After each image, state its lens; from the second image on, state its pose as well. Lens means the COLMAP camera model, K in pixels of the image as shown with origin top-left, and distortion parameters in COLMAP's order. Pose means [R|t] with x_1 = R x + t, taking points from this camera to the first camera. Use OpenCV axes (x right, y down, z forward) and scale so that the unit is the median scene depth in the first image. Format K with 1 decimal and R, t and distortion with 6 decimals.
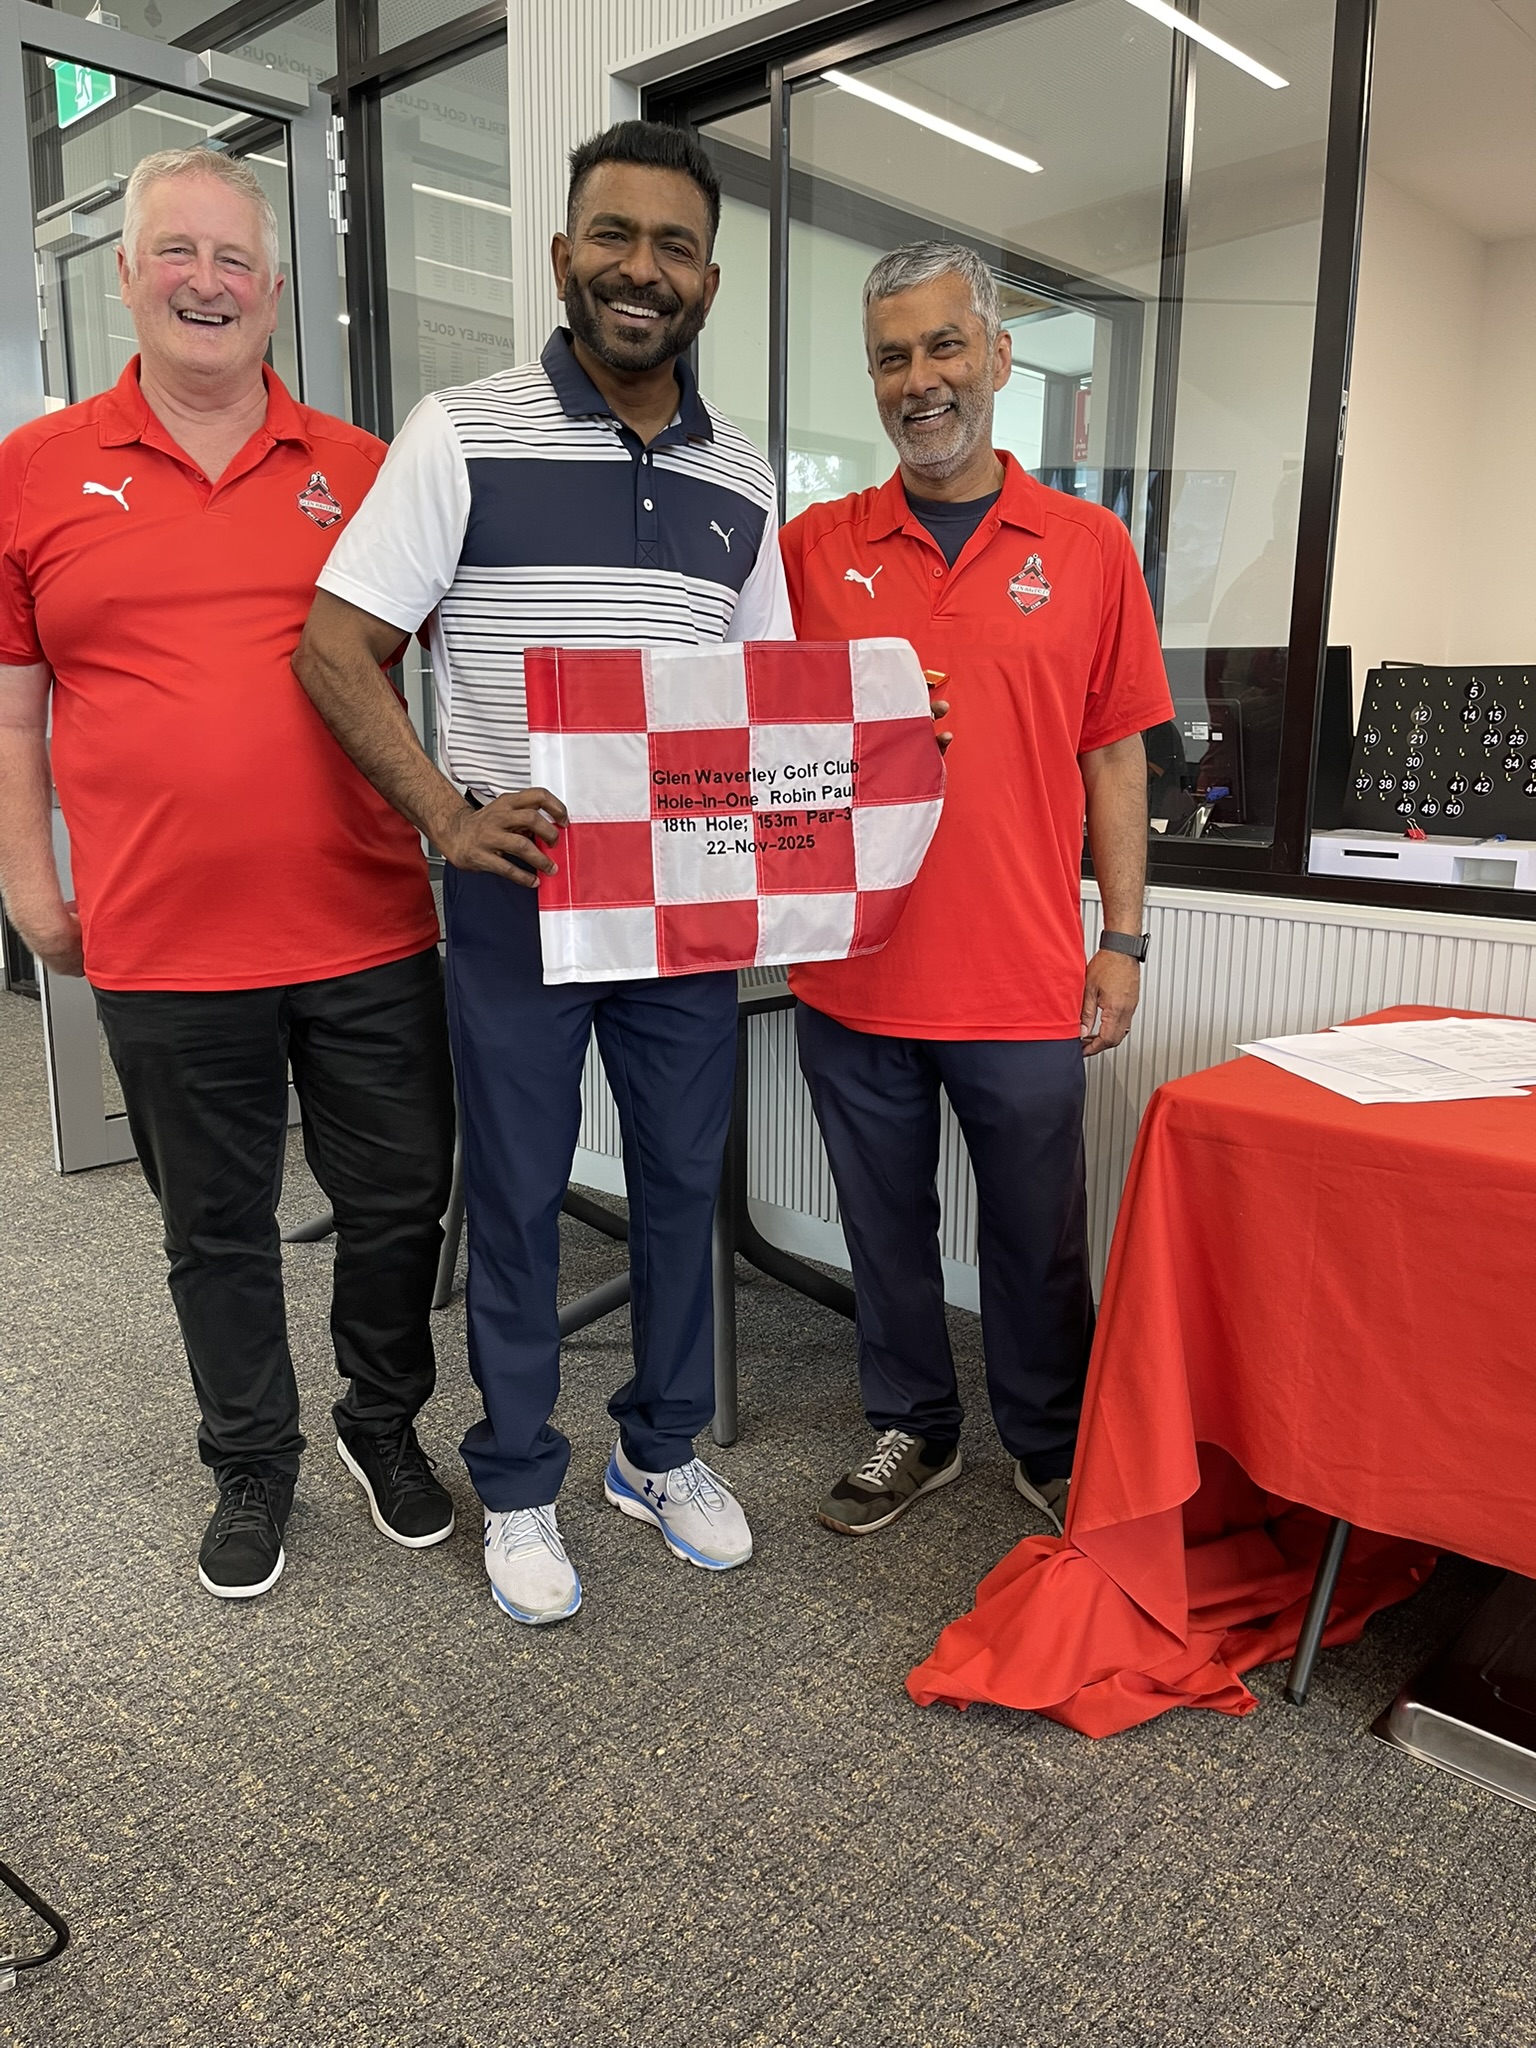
lens RADIAL K [[1520.6, 0, 769.8], [0, 1520.6, 1035.5], [0, 0, 1]] dist [0.105889, -0.149848]
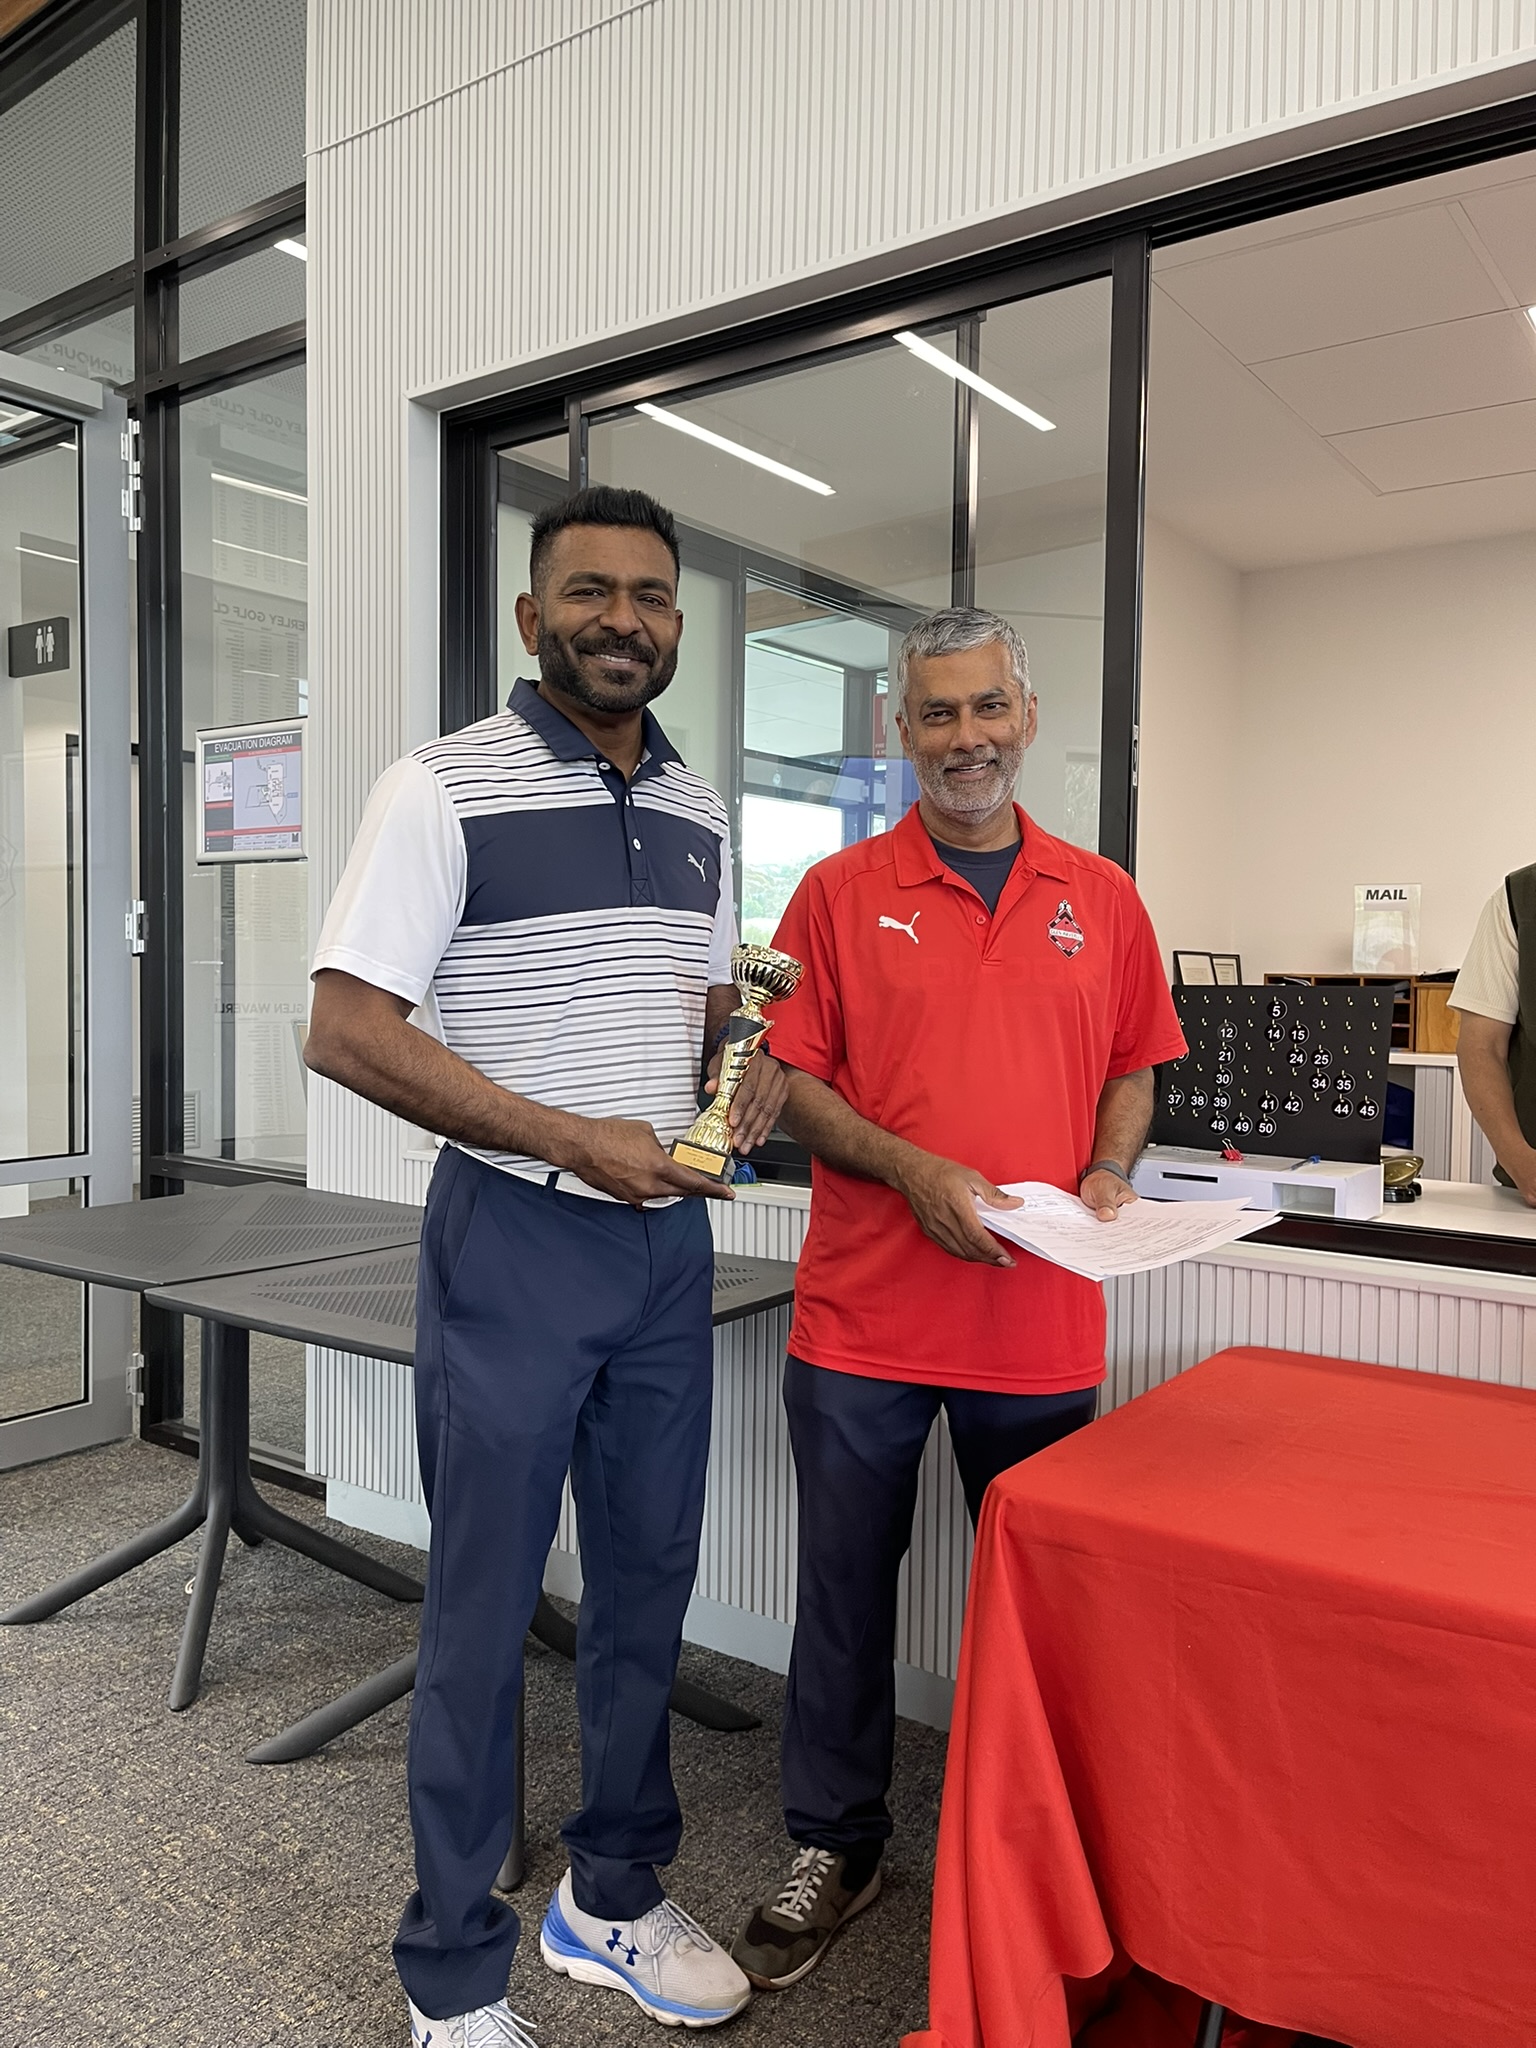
lens RADIAL K [[1511.2, 0, 770.5], [0, 1511.2, 1024.6], [0, 0, 1]] dist [0.065488, -0.084241]
pose [[0.993106, -0.002425, 0.117195, 0.021028], [0.021482, 0.986619, -0.161619, -0.082914], [-0.115235, 0.163022, 0.979870, 0.102369]]
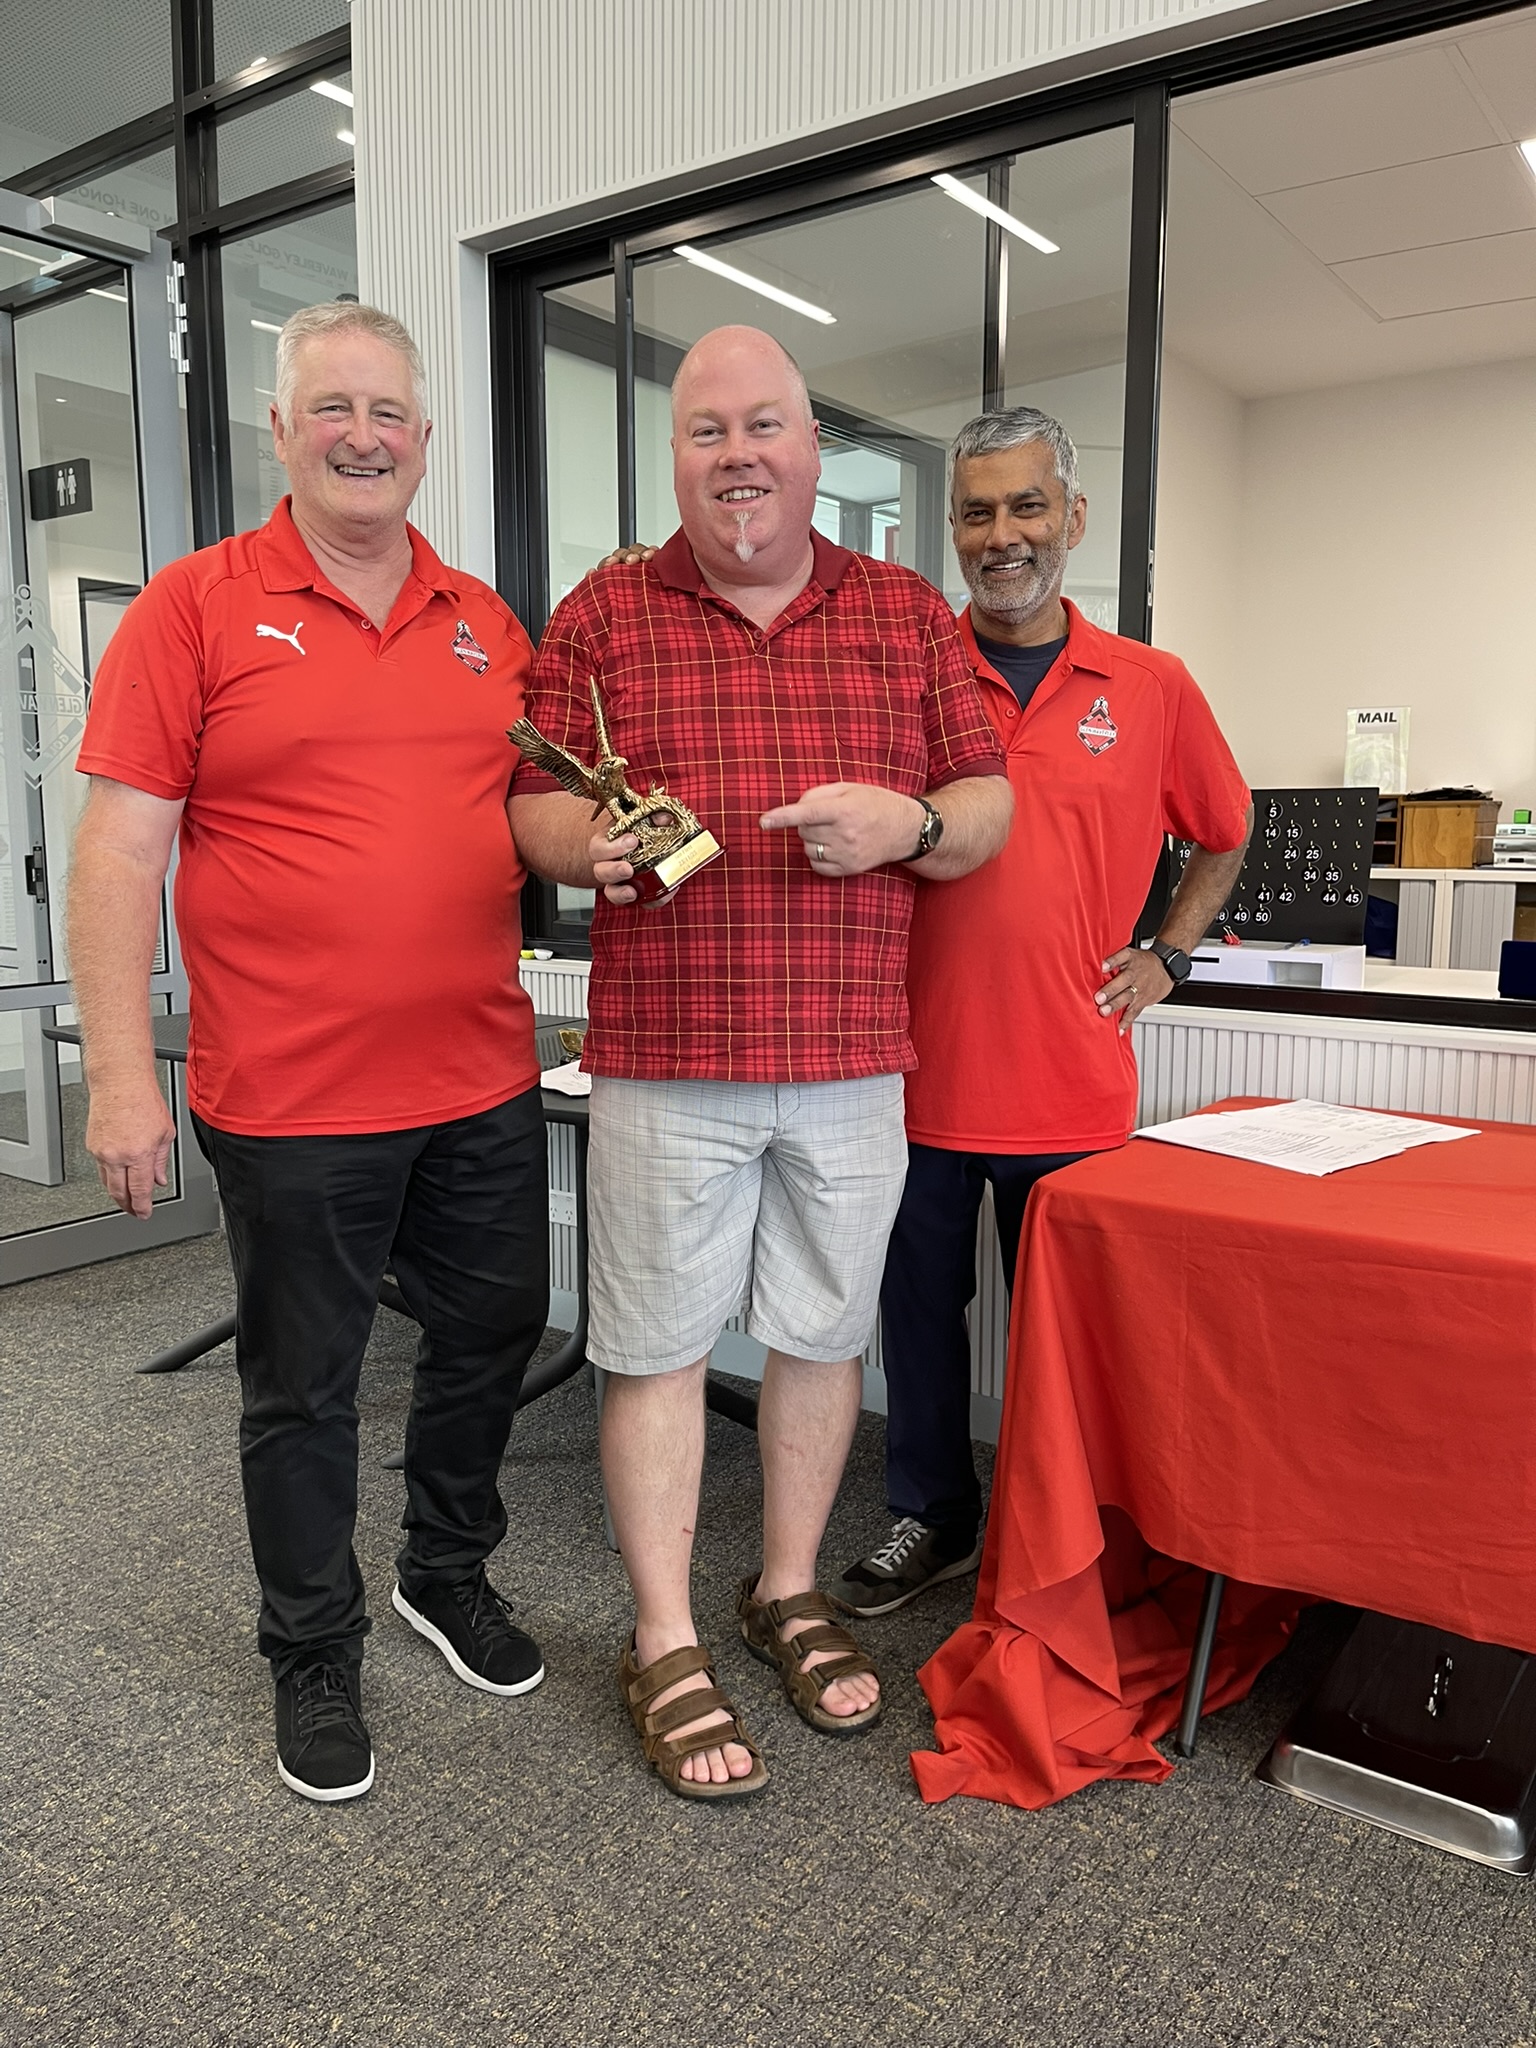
lens RADIAL K [[1531.6, 0, 761.7], [0, 1531.6, 1023.3], [0, 0, 1]] dist [0.094659, -0.139736]
pose [[0.992062, -0.026798, 0.122859, -0.067972], [0.035505, 0.996968, -0.069235, -0.008863], [-0.120631, 0.073048, 0.990006, -0.063372]]
